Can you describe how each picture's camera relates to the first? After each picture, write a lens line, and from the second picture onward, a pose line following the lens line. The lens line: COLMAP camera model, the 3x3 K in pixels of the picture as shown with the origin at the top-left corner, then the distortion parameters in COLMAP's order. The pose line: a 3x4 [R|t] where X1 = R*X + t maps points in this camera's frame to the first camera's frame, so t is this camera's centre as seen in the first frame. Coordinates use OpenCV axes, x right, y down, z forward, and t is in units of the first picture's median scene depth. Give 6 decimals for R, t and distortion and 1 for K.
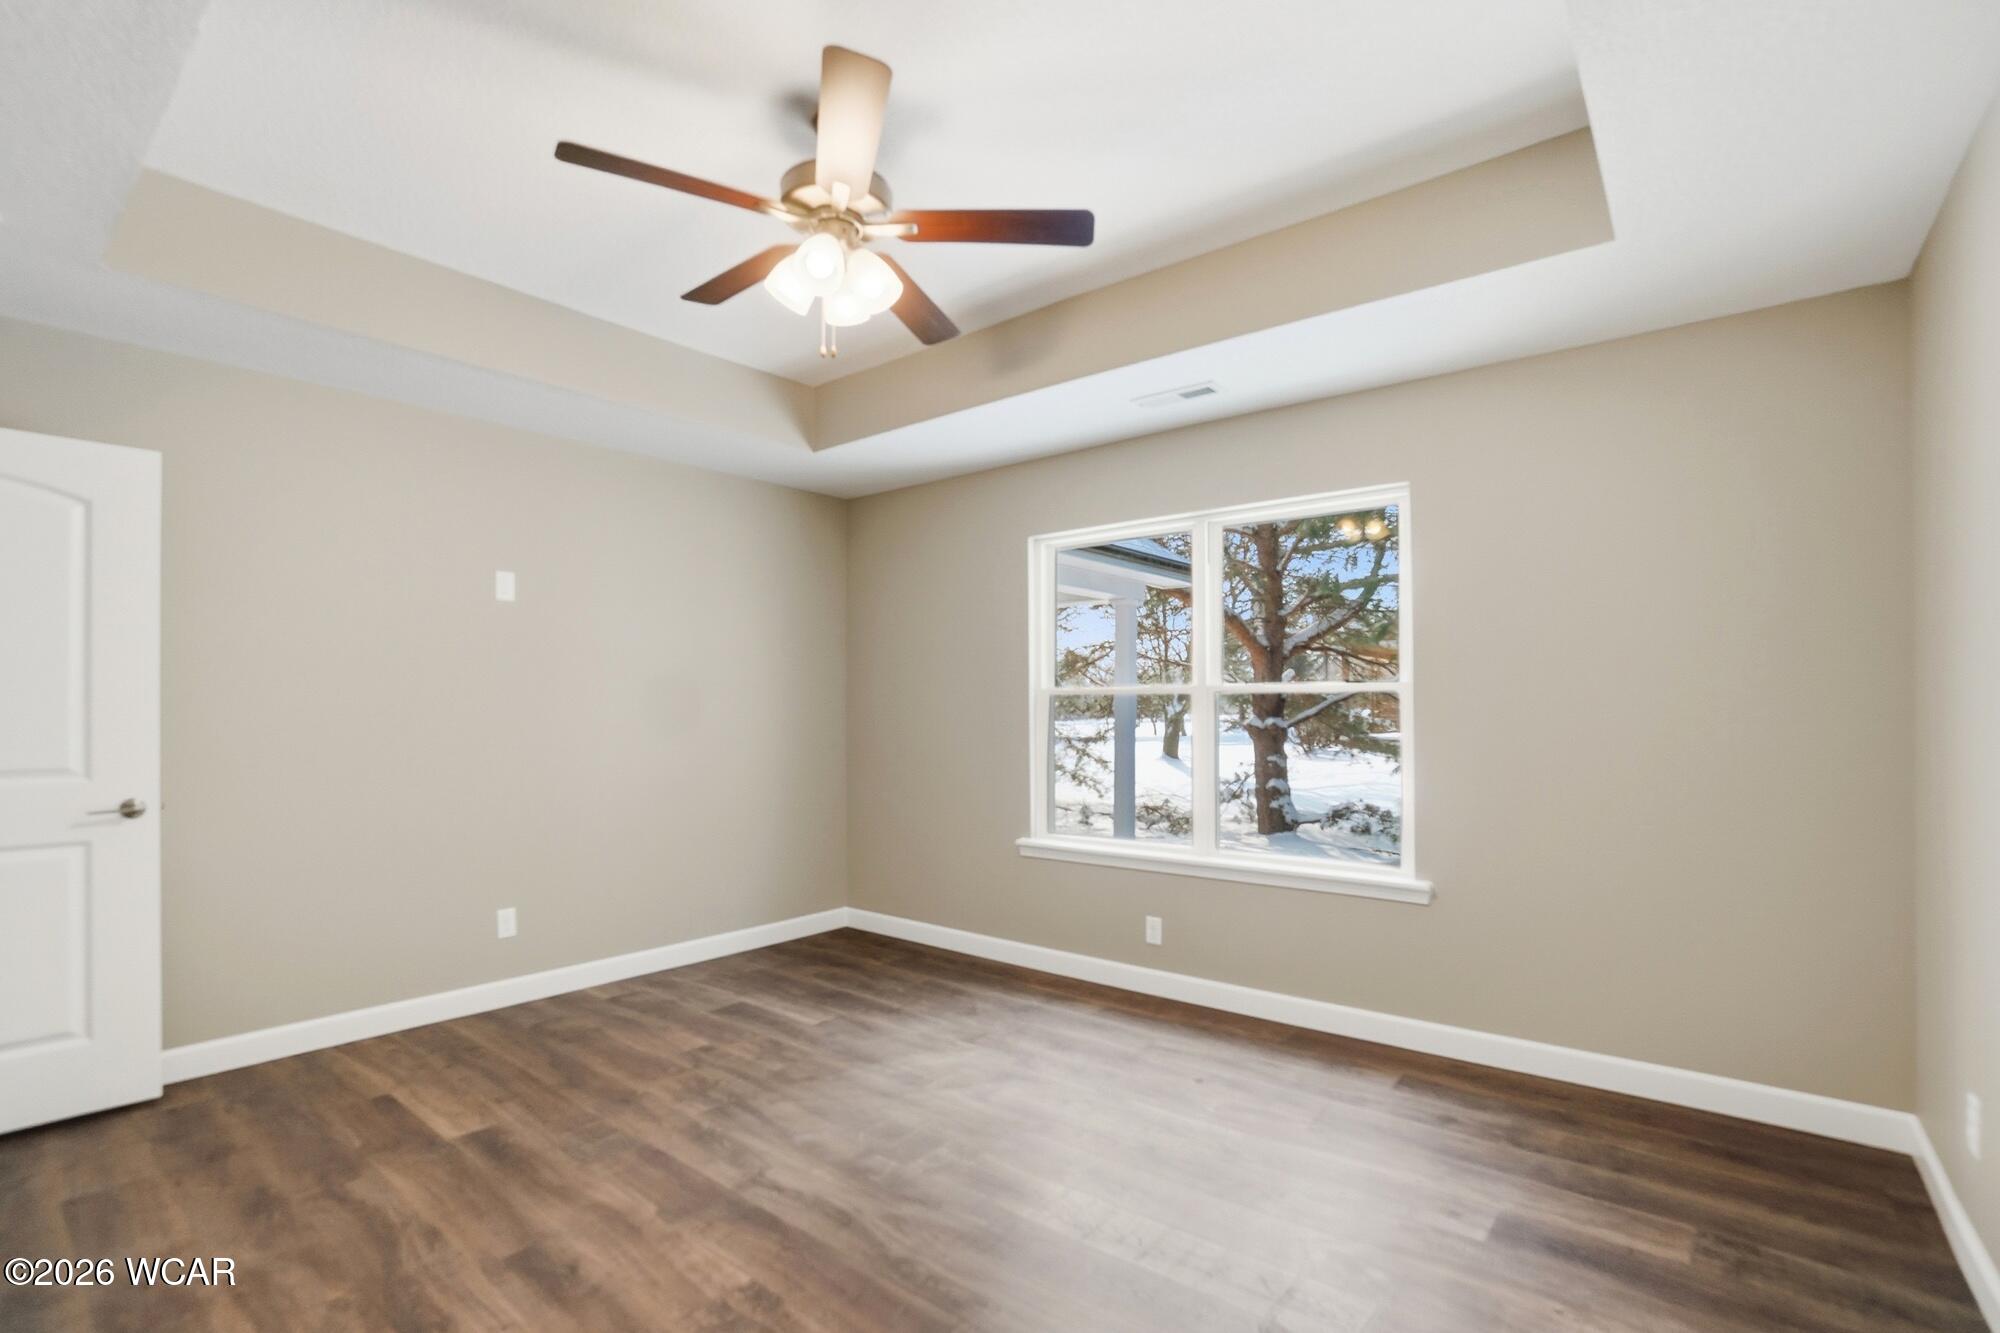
lens RADIAL K [[905.2, 0, 1004.1], [0, 905.2, 702.0], [0, 0, 1]] dist [-0.061583, 0.022891]
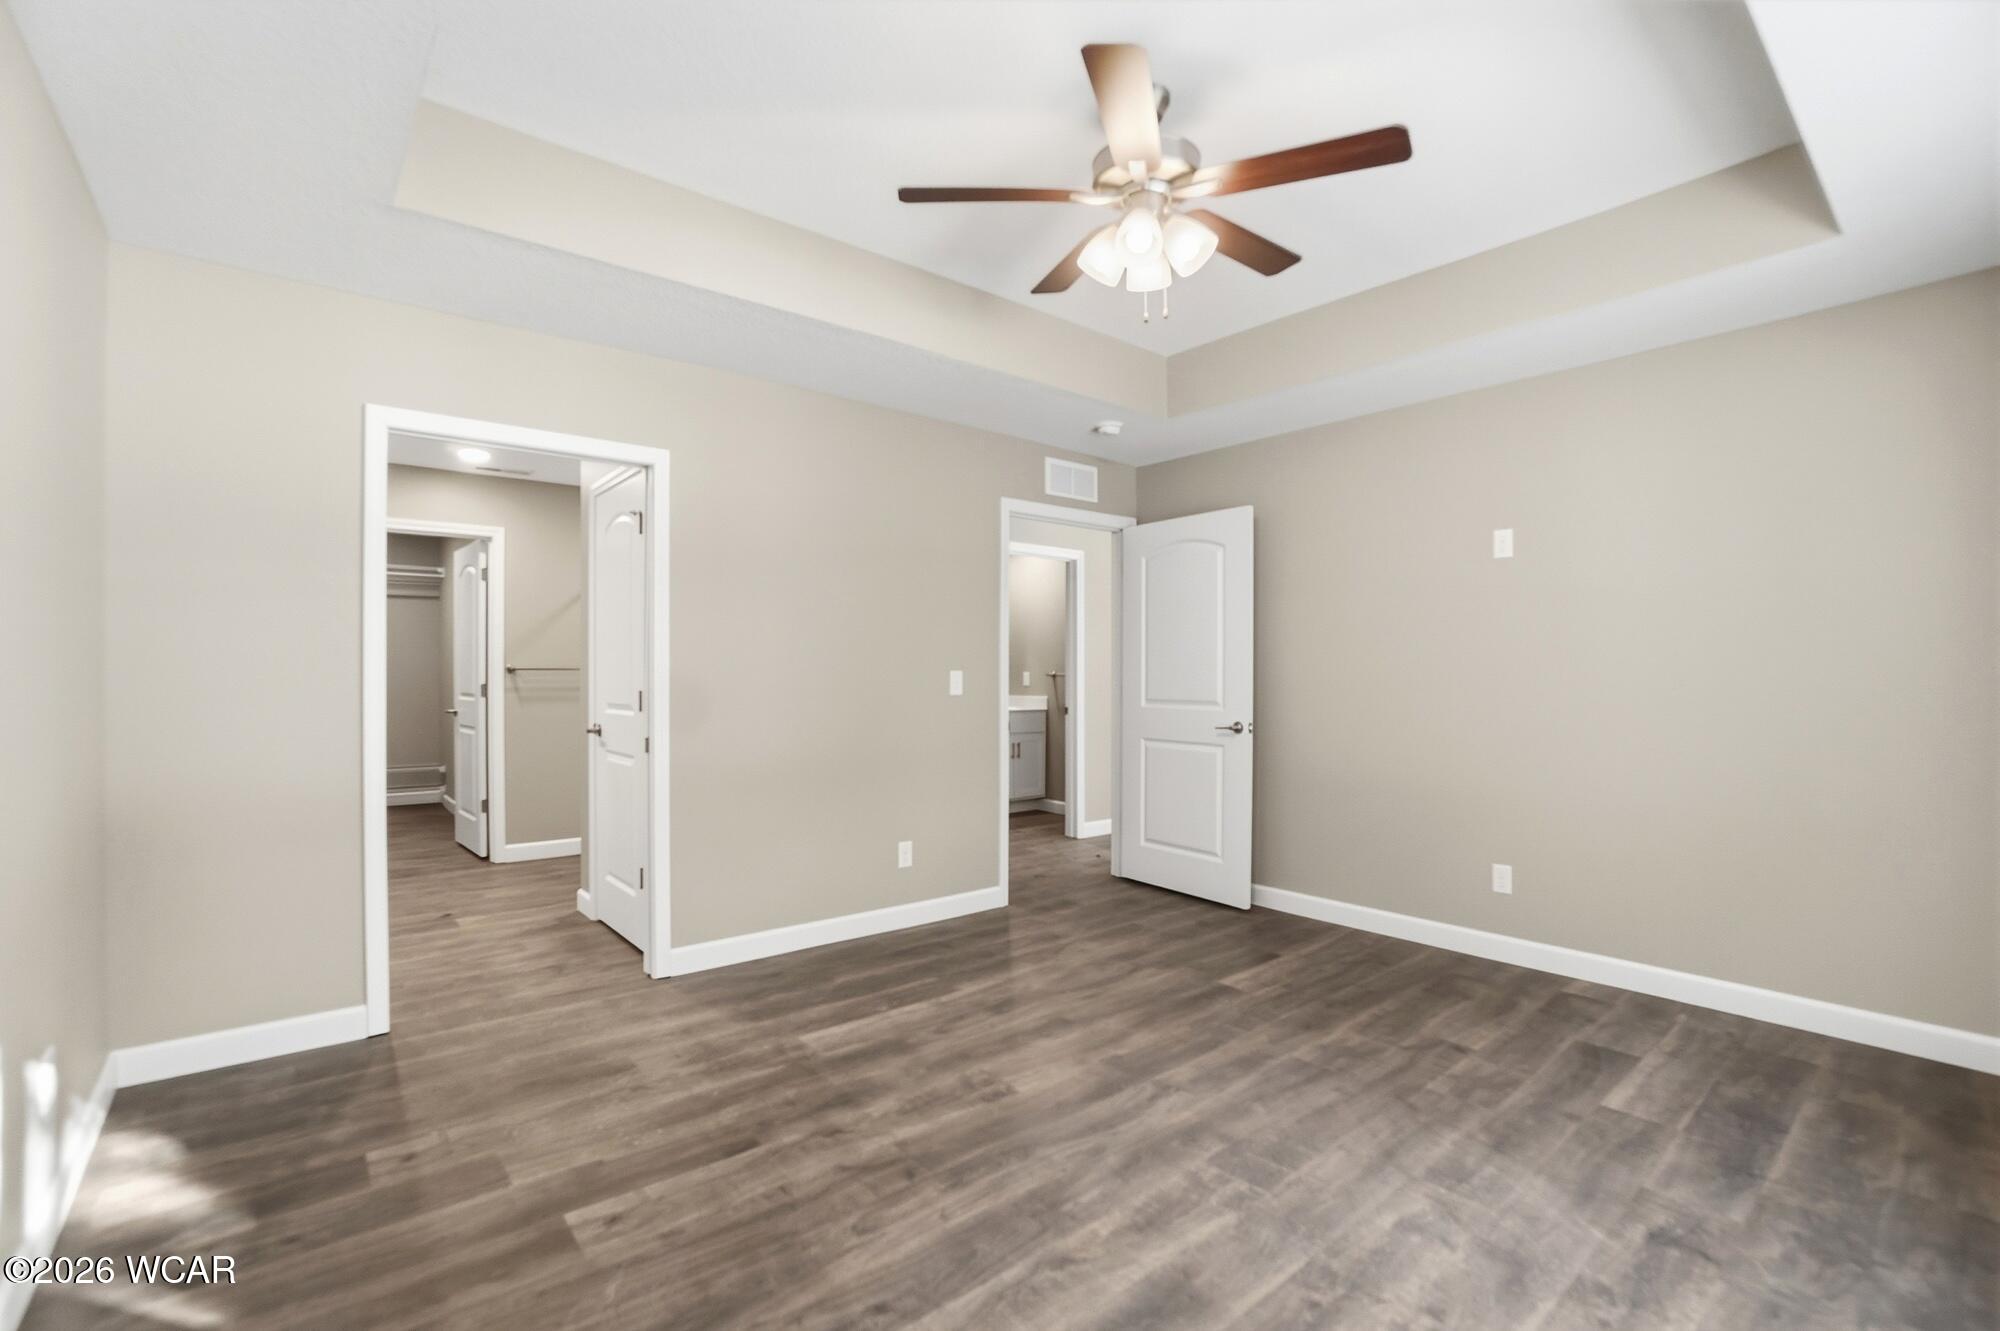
lens RADIAL K [[905.2, 0, 1004.1], [0, 905.2, 701.0], [0, 0, 1]] dist [-0.061583, 0.022891]
pose [[-0.190103, 0.030290, -0.981297, 0.695241], [0.008275, 0.999538, 0.029250, 0.017017], [0.981729, -0.002560, -0.190266, 0.835508]]
